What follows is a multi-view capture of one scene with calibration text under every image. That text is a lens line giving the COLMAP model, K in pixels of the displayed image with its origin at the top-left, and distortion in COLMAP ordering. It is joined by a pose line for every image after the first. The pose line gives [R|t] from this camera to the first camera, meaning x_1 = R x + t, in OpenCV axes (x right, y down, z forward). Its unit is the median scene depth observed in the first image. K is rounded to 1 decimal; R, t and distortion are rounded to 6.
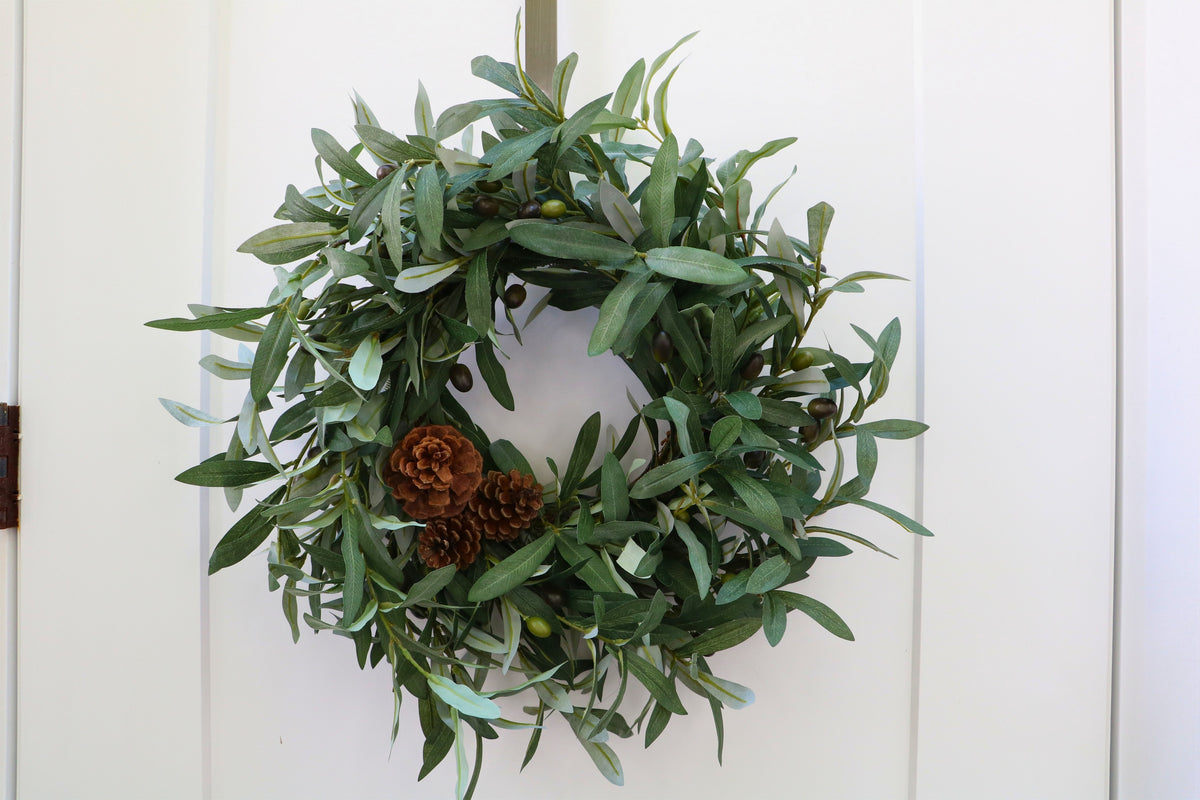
lens RADIAL K [[1050.6, 0, 601.7], [0, 1050.6, 414.6], [0, 0, 1]] dist [-0.141718, 0.004867]
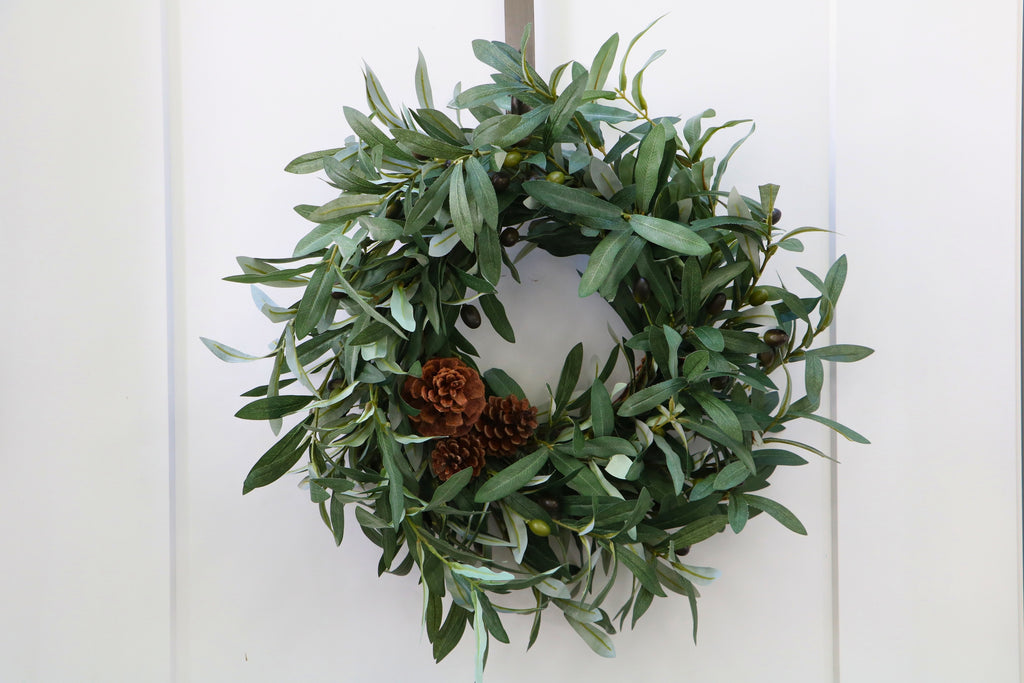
lens RADIAL K [[2001.6, 0, 532.0], [0, 2001.6, 351.0], [0, 0, 1]] dist [0.116945, 0.054897]
pose [[0.998566, -0.017883, 0.050457, -0.178874], [0.016567, 0.999515, 0.026381, -0.055628], [-0.050904, -0.025508, 0.998378, -1.249267]]
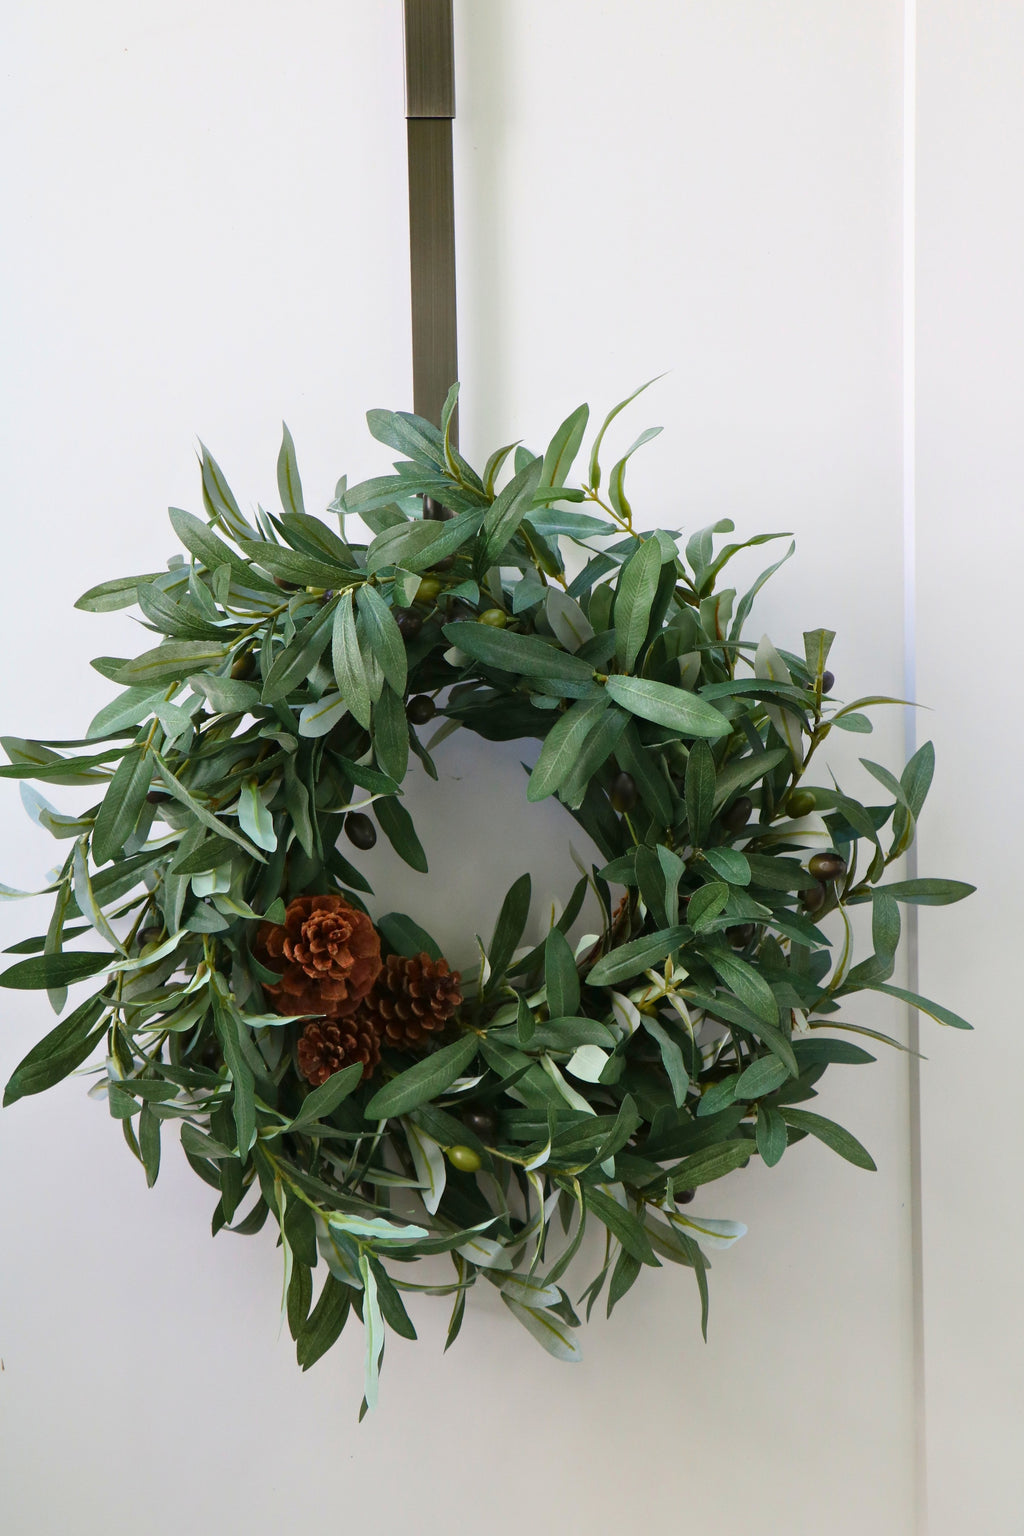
lens RADIAL K [[3002.3, 0, 506.1], [0, 3002.3, 762.2], [0, 0, 1]] dist [0.116945, 0.054897]
pose [[0.996652, -0.009773, 0.081173, -0.204811], [0.011767, 0.999640, -0.024113, -0.032426], [-0.080908, 0.024988, 0.996408, -1.194569]]
